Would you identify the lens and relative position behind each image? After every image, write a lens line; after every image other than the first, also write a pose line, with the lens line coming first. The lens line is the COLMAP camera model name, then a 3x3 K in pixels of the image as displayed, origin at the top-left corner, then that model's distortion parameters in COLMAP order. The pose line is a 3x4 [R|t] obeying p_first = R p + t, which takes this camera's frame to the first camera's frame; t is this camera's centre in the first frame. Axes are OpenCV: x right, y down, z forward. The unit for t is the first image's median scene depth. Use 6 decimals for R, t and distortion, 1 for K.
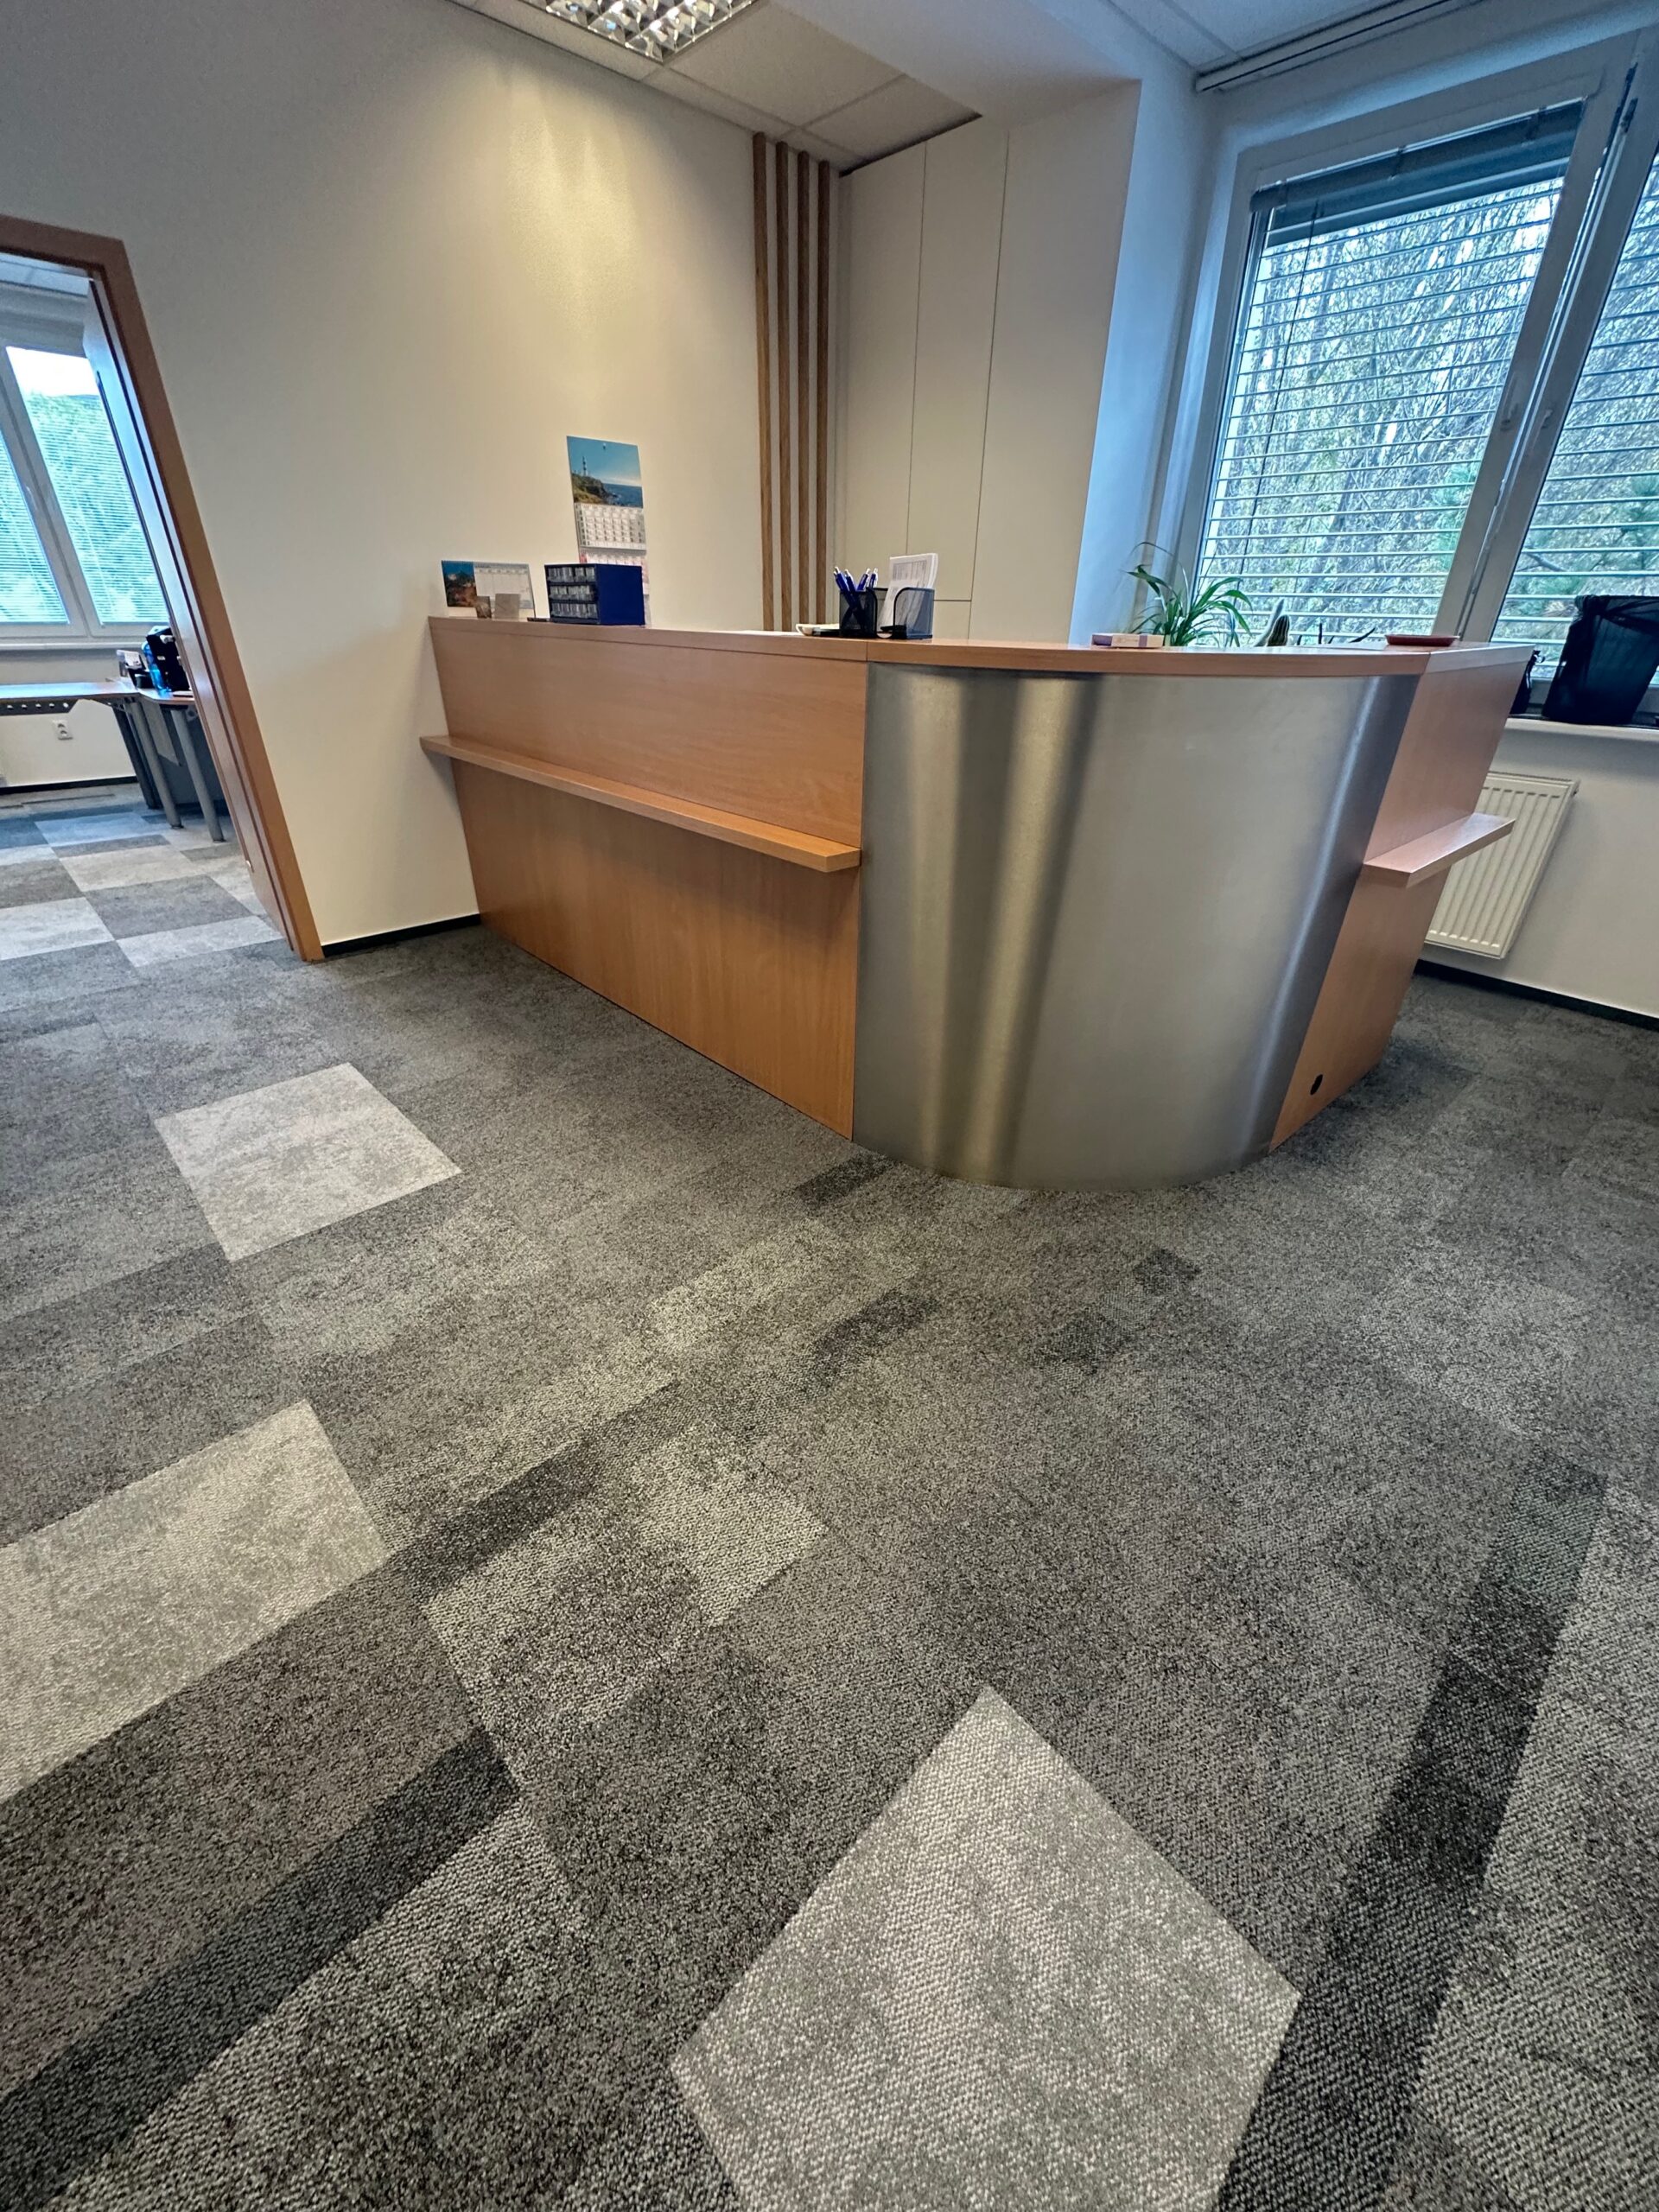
lens RADIAL K [[883.4, 0, 827.9], [0, 883.4, 1108.6], [0, 0, 1]] dist [-0.002365, 0.000294]
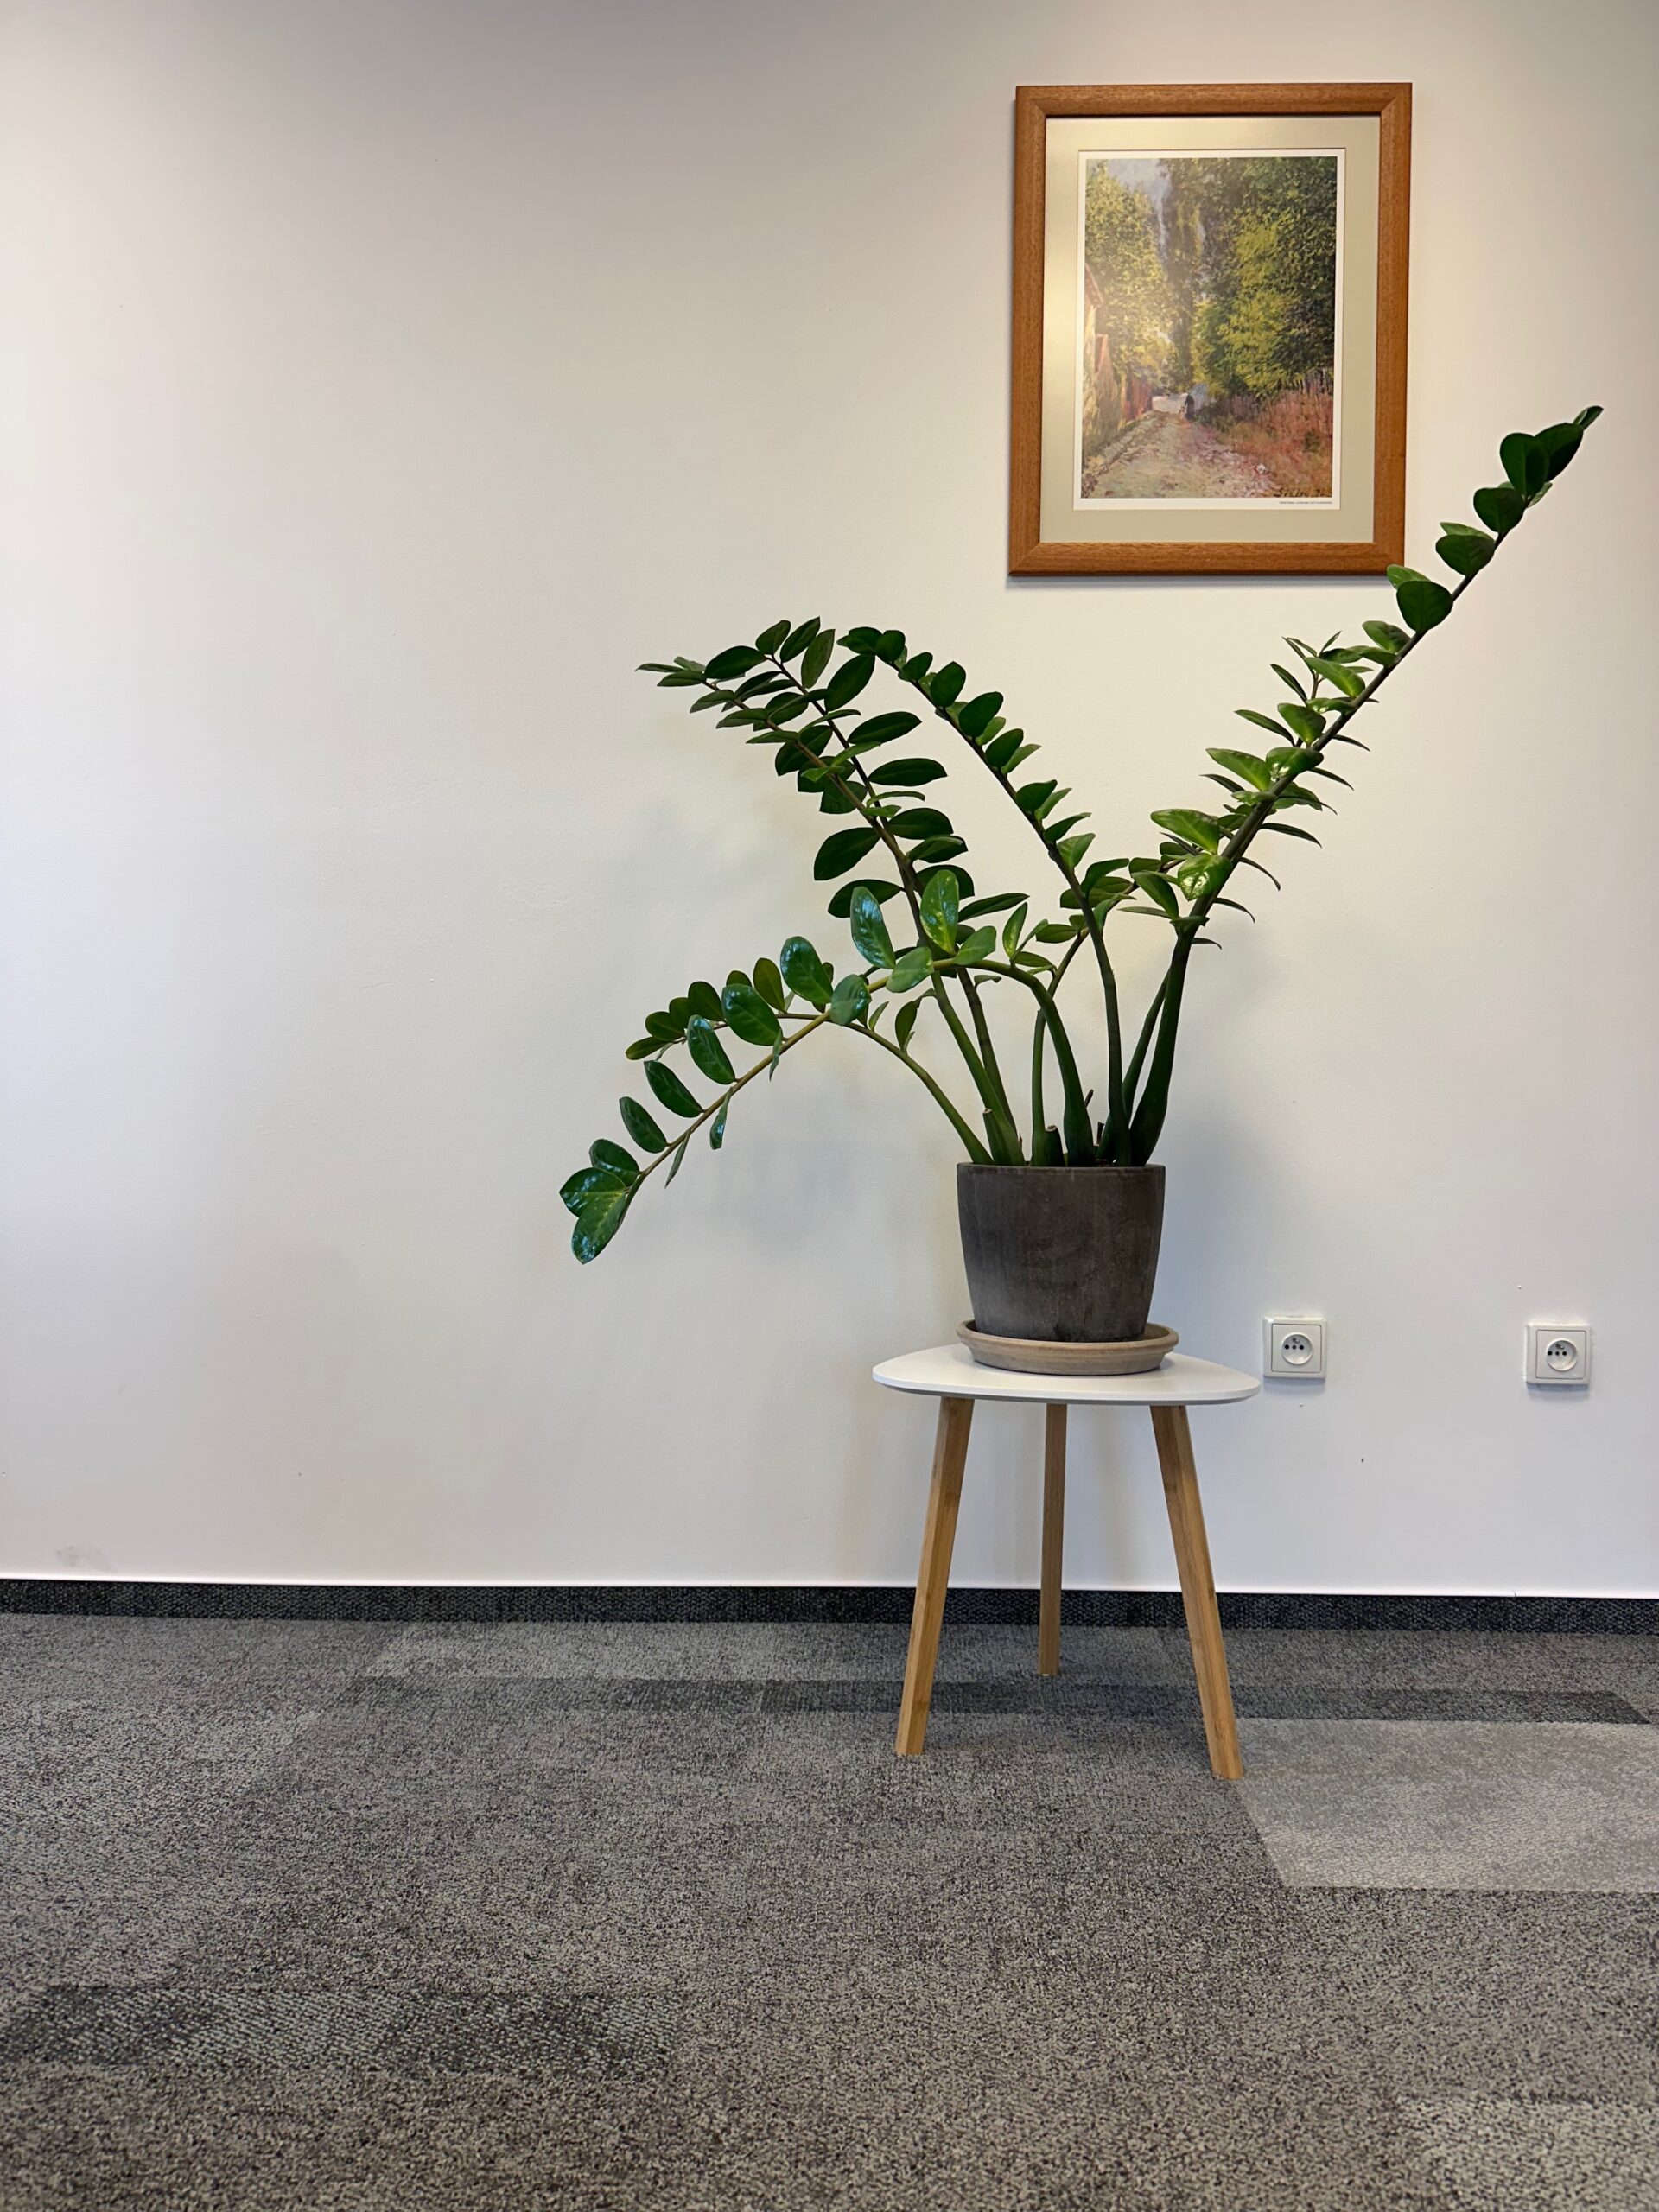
lens RADIAL K [[1616.1, 0, 832.2], [0, 1616.1, 1108.6], [0, 0, 1]] dist [0.054461, -0.023864]
pose [[-0.704211, -0.011050, 0.709904, -0.395825], [0.339580, 0.872854, 0.350443, -0.366973], [-0.623515, 0.487856, -0.610922, 1.466120]]
